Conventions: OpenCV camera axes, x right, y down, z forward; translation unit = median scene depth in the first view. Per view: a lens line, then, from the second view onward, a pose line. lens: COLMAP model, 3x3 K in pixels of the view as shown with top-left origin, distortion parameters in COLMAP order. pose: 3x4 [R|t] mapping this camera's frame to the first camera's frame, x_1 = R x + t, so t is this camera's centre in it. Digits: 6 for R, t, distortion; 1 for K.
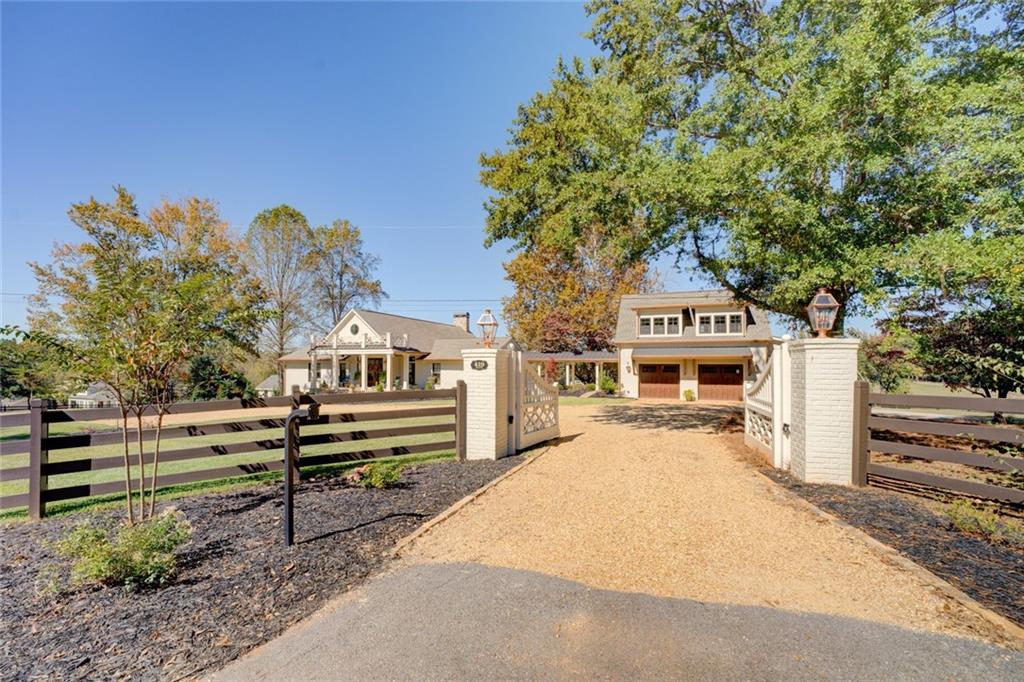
lens RADIAL K [[504.0, 0, 499.0], [0, 504.0, 367.4], [0, 0, 1]] dist [-0.047966, 0.001251]
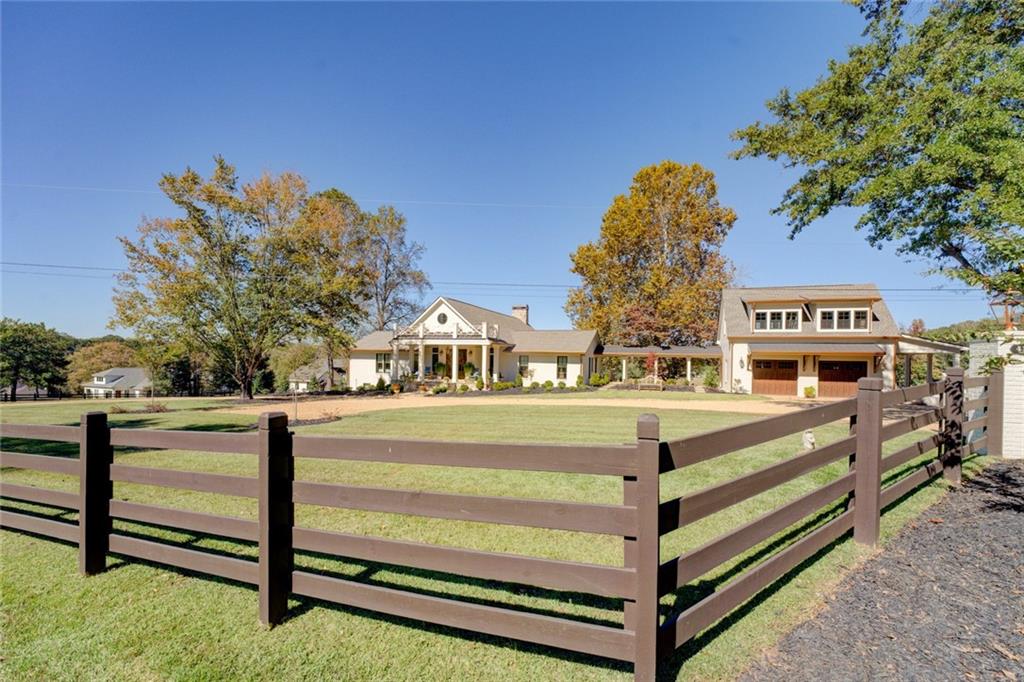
lens RADIAL K [[504.0, 0, 496.1], [0, 504.0, 367.7], [0, 0, 1]] dist [-0.047966, 0.001251]
pose [[0.999701, 0.015131, 0.019195, -0.212494], [-0.015335, 0.999827, 0.010532, 0.006009], [-0.019032, -0.010823, 0.999760, 0.046383]]
